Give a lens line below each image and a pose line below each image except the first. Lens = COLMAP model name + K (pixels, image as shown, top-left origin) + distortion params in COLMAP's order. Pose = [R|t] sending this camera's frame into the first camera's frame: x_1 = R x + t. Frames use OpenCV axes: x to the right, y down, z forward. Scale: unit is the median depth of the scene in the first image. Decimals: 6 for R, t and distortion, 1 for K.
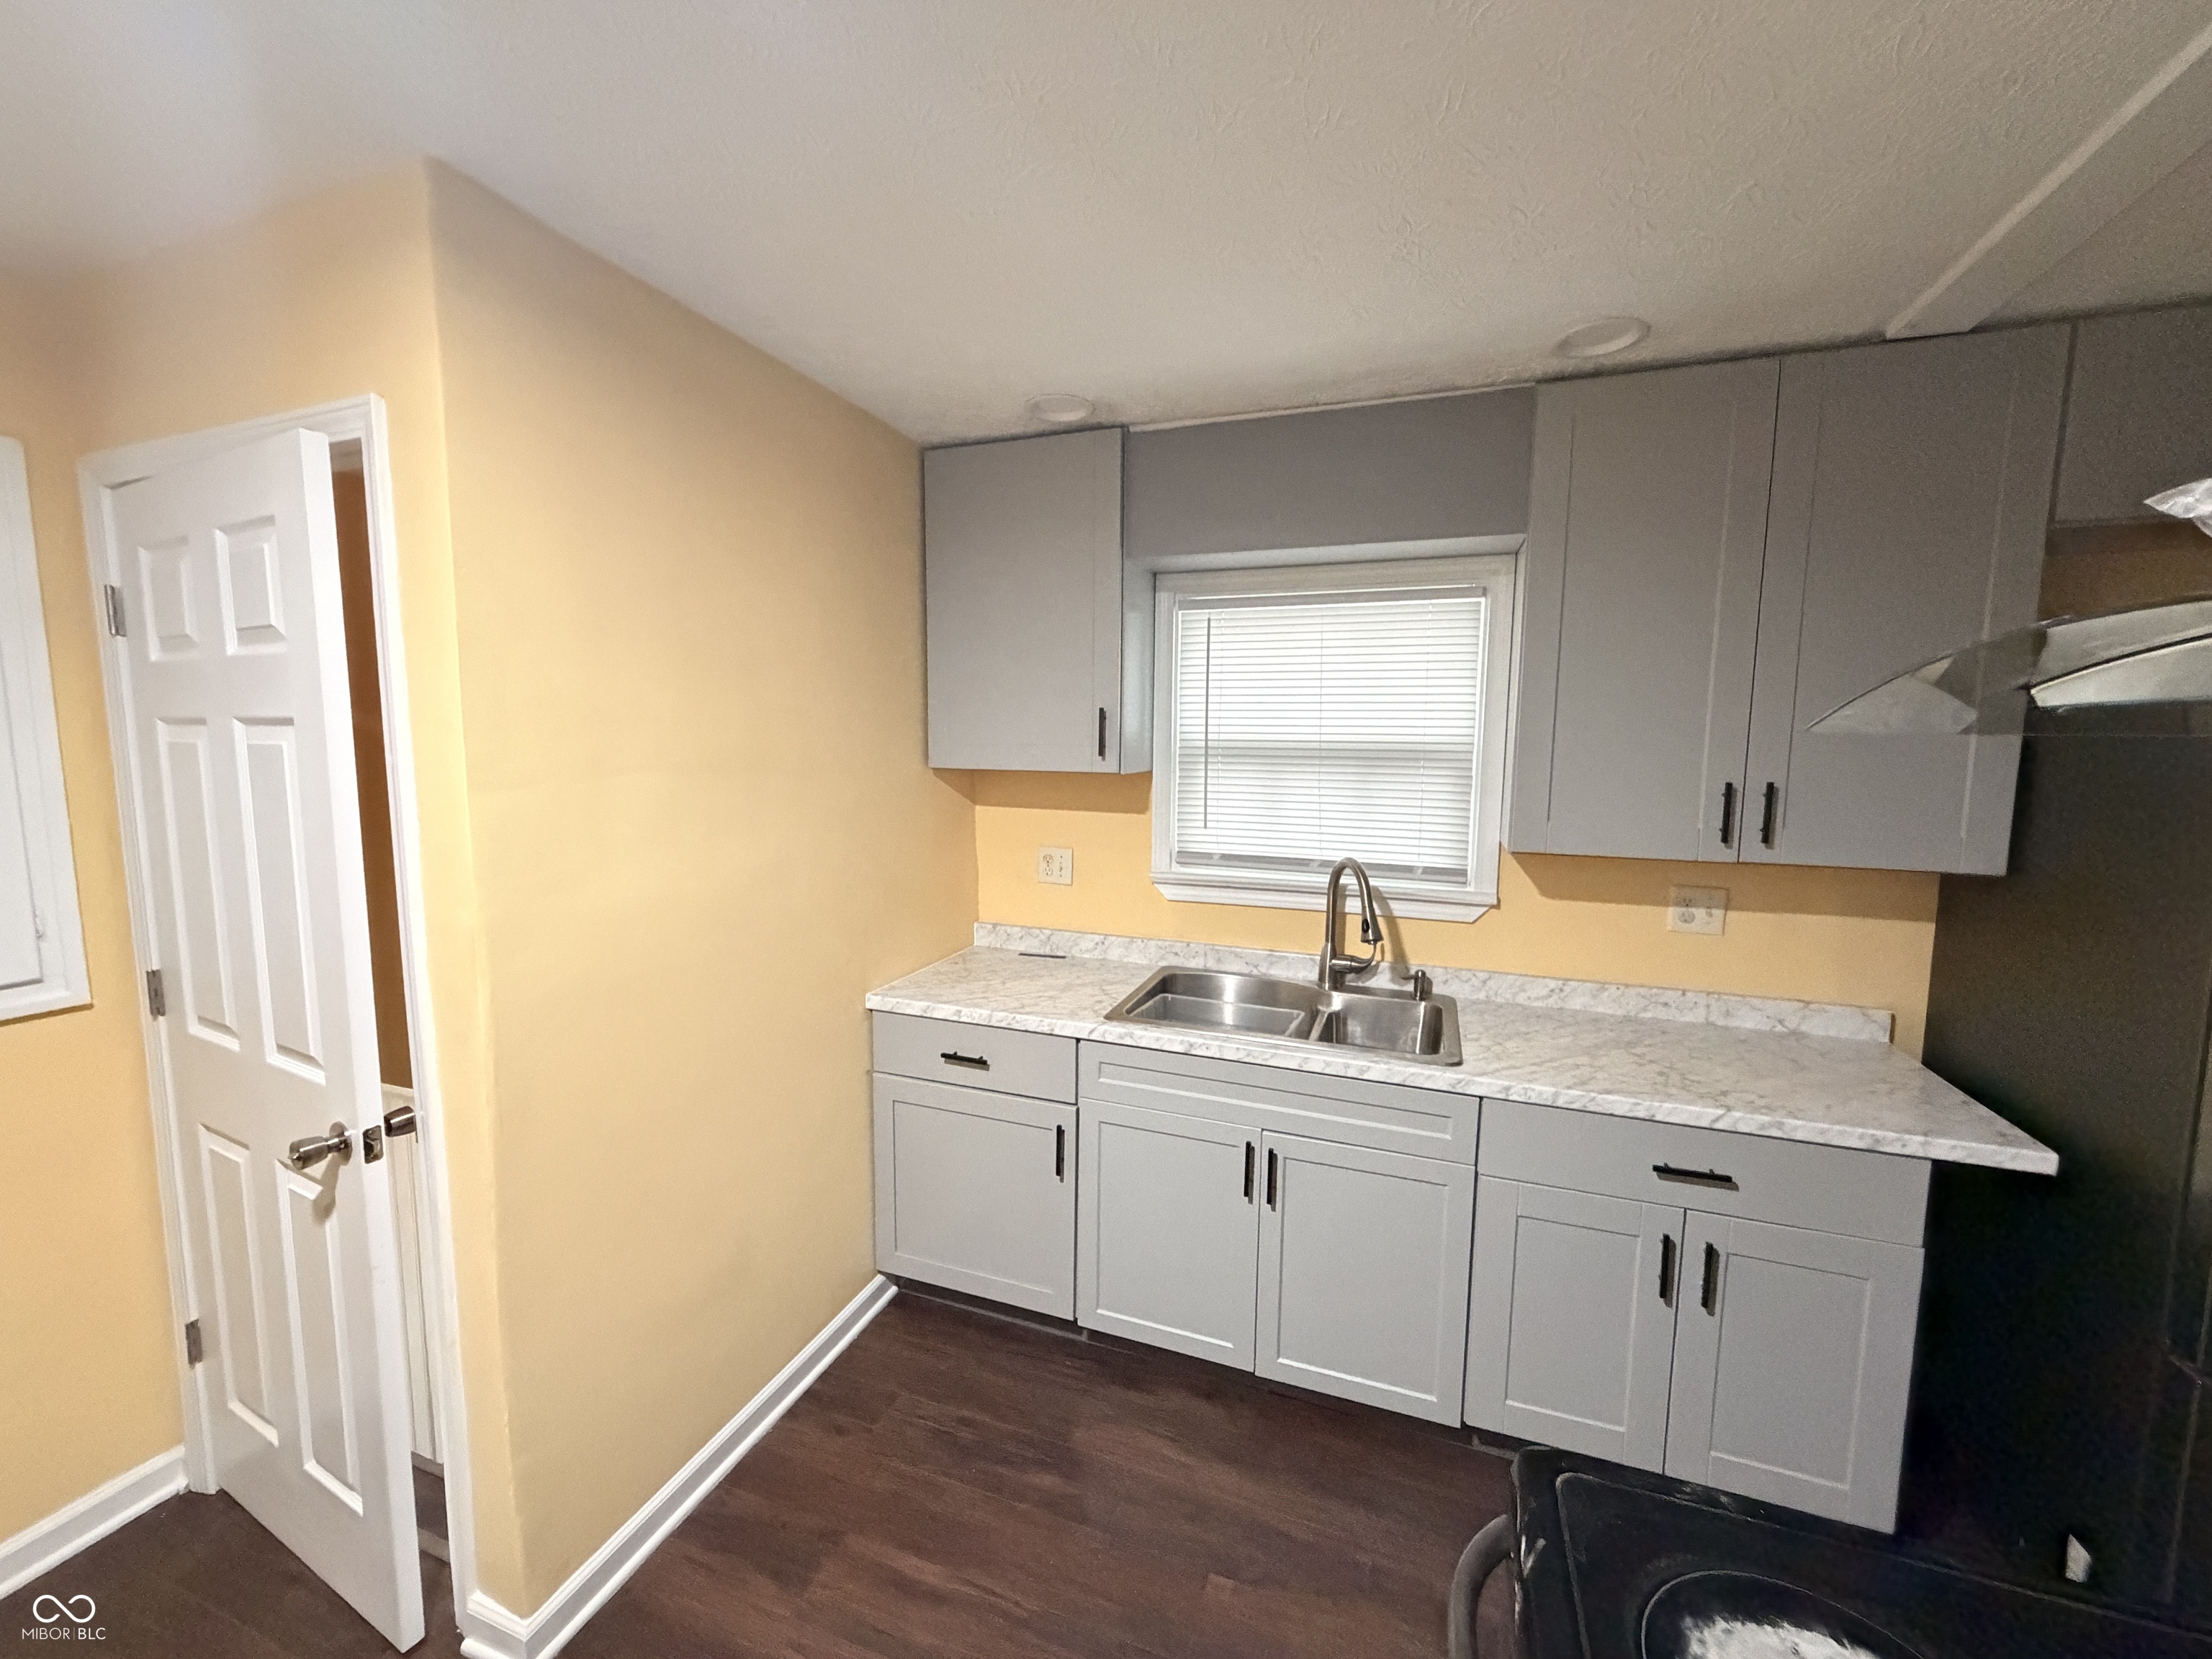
lens RADIAL K [[884.6, 0, 1098.8], [0, 884.6, 828.1], [0, 0, 1]] dist [0.002871, 0.000305]
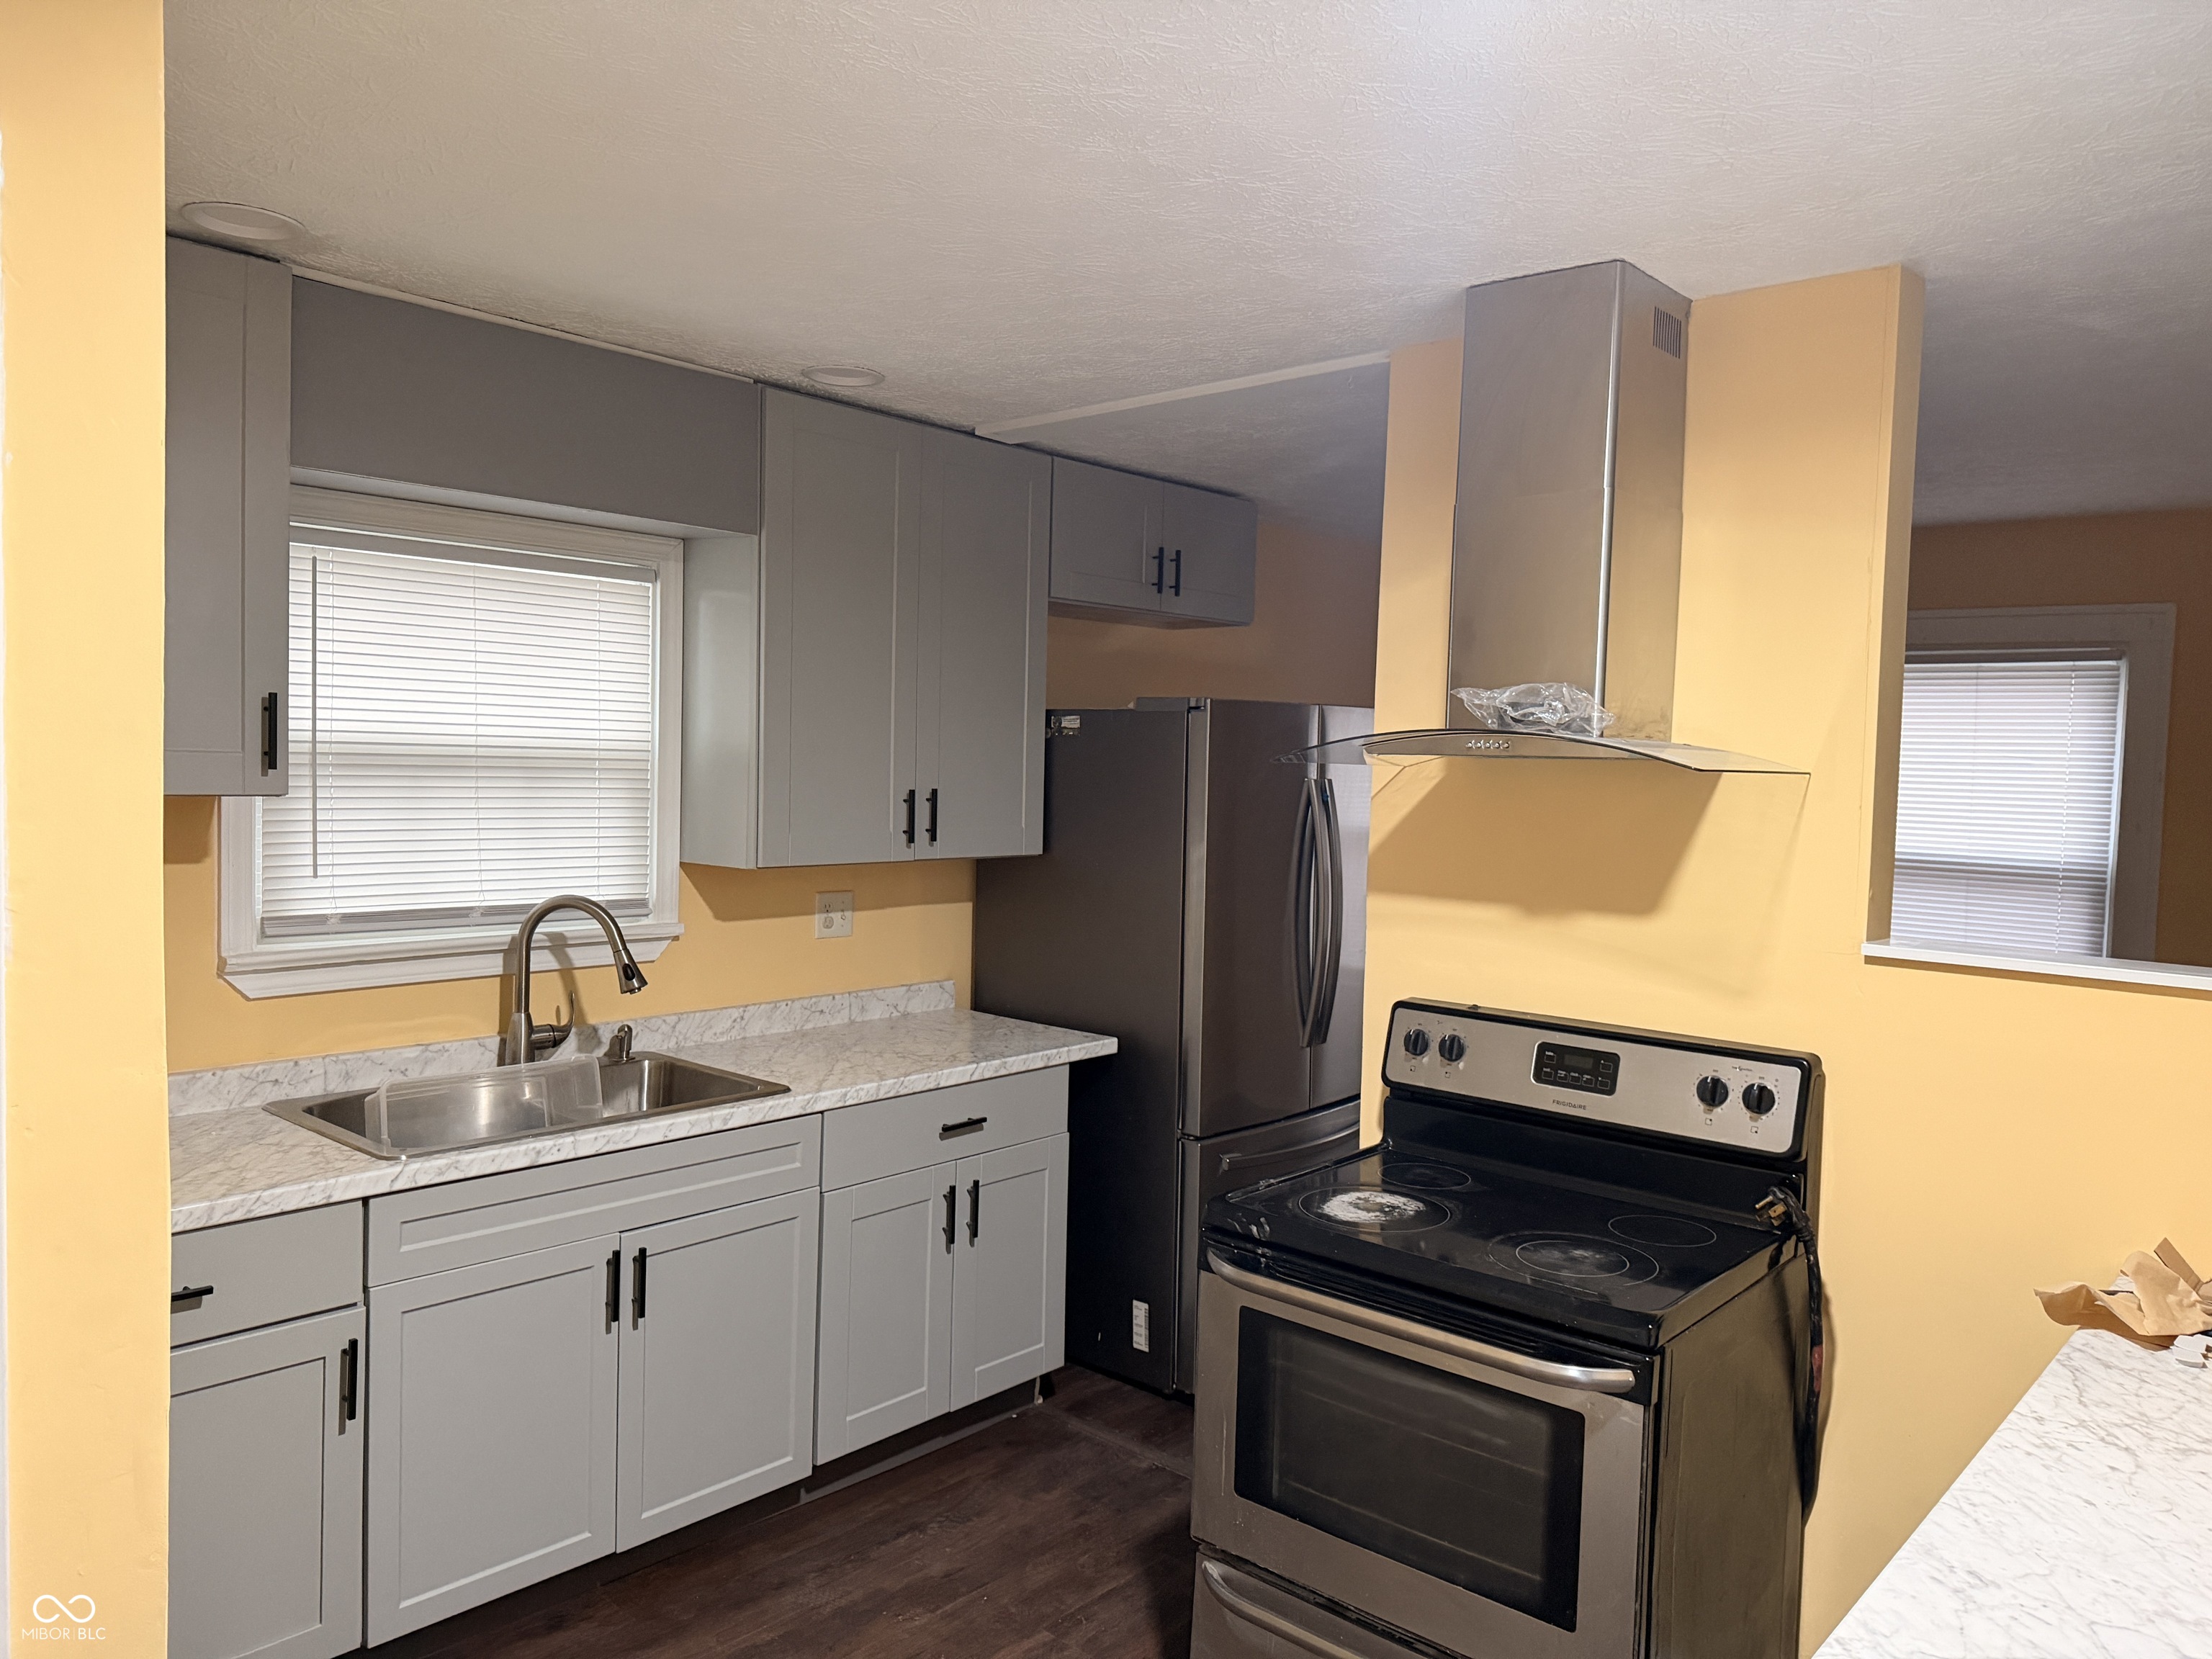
lens RADIAL K [[1557.7, 0, 1097.6], [0, 1557.7, 835.5], [0, 0, 1]] dist [0.064283, -0.087470]
pose [[0.363062, -0.047430, 0.930557, -0.911896], [0.074520, 0.996983, 0.021741, -0.015748], [-0.928780, 0.061452, 0.365501, 0.052840]]
